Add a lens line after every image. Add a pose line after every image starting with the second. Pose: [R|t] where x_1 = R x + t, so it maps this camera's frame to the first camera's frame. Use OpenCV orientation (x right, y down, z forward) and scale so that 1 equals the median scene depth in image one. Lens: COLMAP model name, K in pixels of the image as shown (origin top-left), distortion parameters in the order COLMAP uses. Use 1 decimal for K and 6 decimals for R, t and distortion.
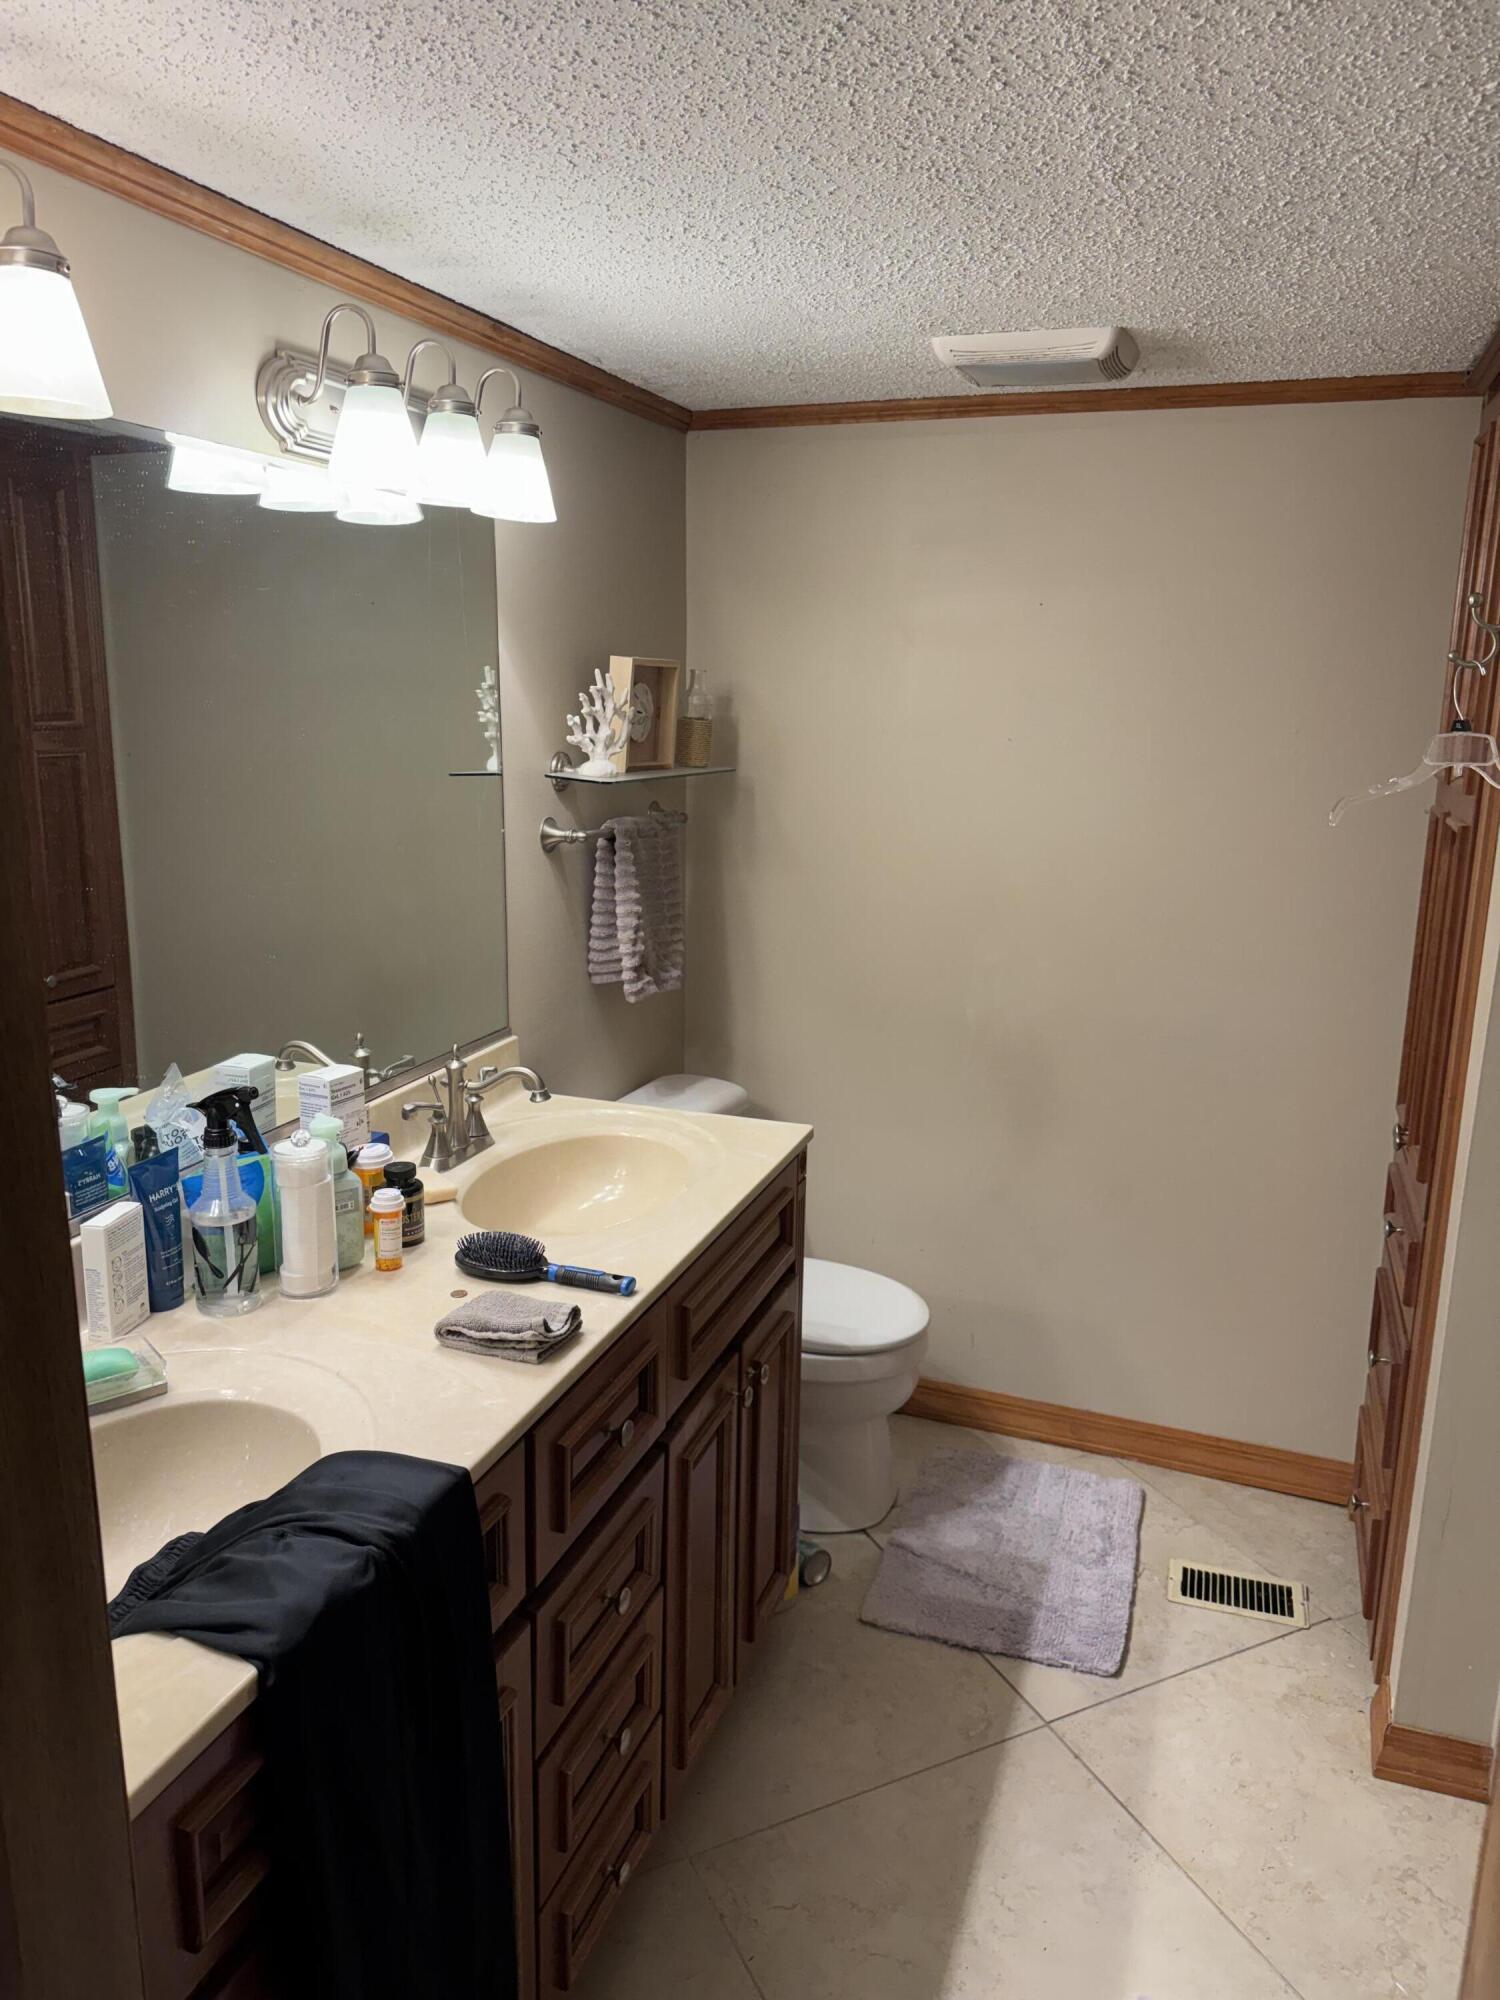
lens RADIAL K [[1415.1, 0, 755.4], [0, 1415.1, 1008.7], [0, 0, 1]] dist [0.004703, -0.003910]
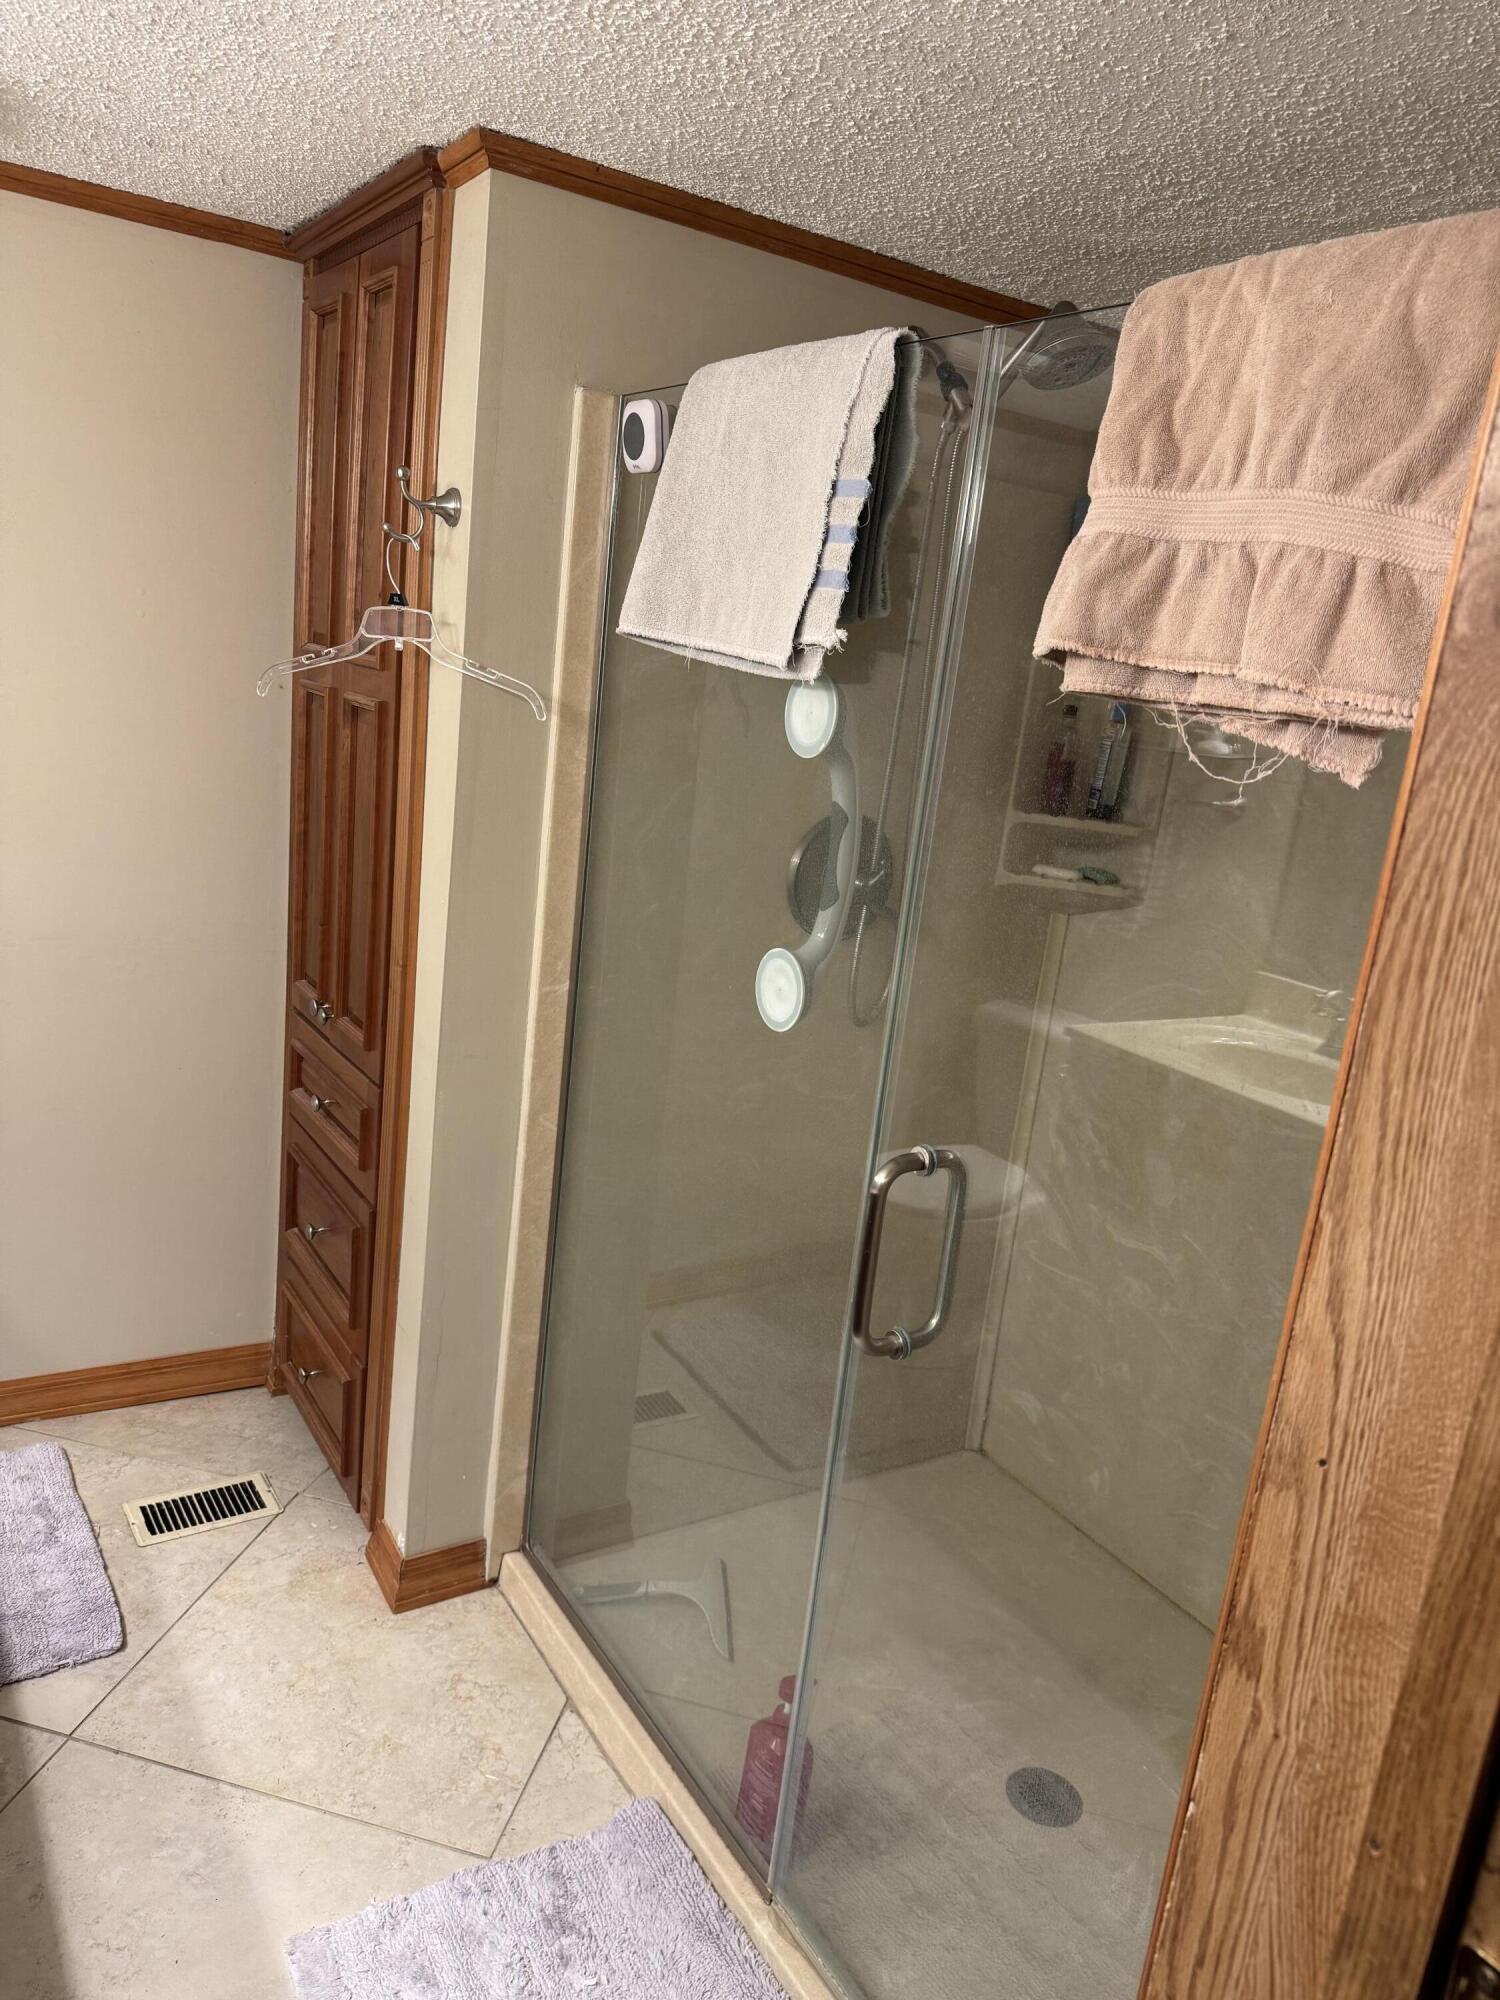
lens RADIAL K [[1415.1, 0, 755.4], [0, 1415.1, 1008.7], [0, 0, 1]] dist [0.004703, -0.003910]
pose [[0.616223, -0.142810, 0.774516, -0.126178], [0.080181, 0.989689, 0.118692, -0.006235], [-0.783480, -0.011039, 0.621319, 0.117759]]
